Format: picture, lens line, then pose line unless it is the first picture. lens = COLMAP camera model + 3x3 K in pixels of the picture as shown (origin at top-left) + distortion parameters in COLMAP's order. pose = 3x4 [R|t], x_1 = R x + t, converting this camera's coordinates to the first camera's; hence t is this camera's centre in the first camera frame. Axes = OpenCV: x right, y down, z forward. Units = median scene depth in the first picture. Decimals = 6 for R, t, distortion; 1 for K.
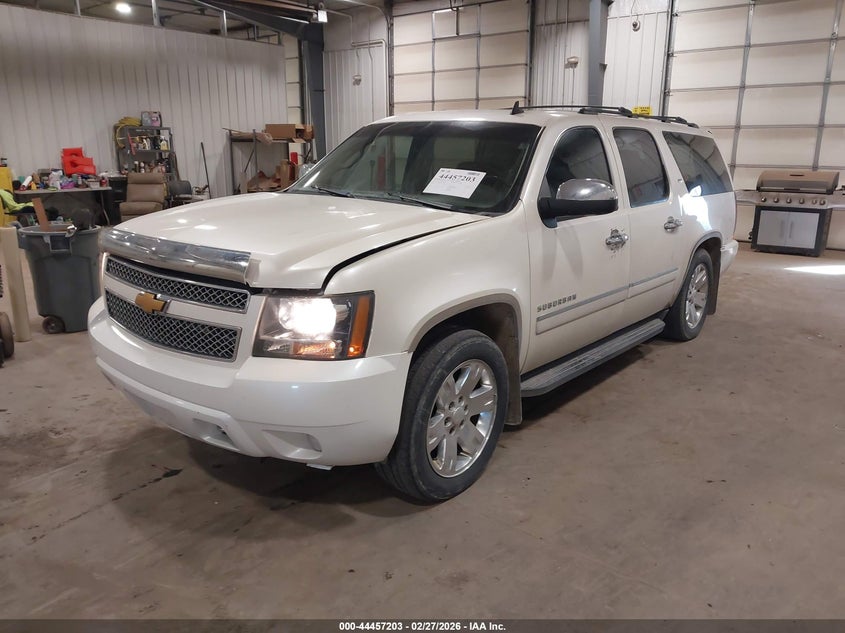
lens RADIAL K [[675.7, 0, 431.8], [0, 675.7, 321.6], [0, 0, 1]] dist [0.003752, 0.001139]
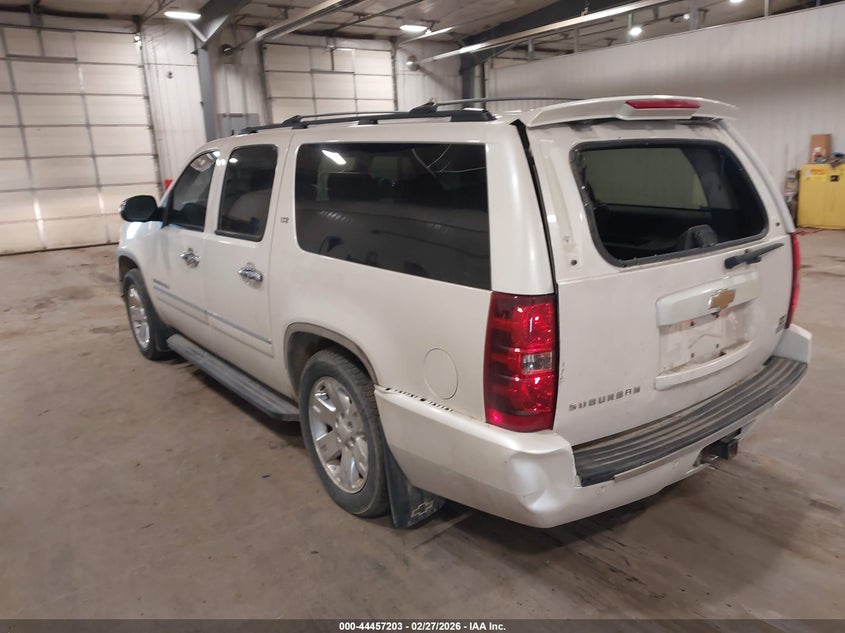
lens RADIAL K [[675.7, 0, 431.8], [0, 675.7, 321.6], [0, 0, 1]] dist [0.003752, 0.001139]
pose [[-0.248799, 0.248385, -0.936165, 1.257384], [-0.200559, 0.932397, 0.300686, -0.444015], [0.947563, 0.262567, -0.182164, 1.666252]]
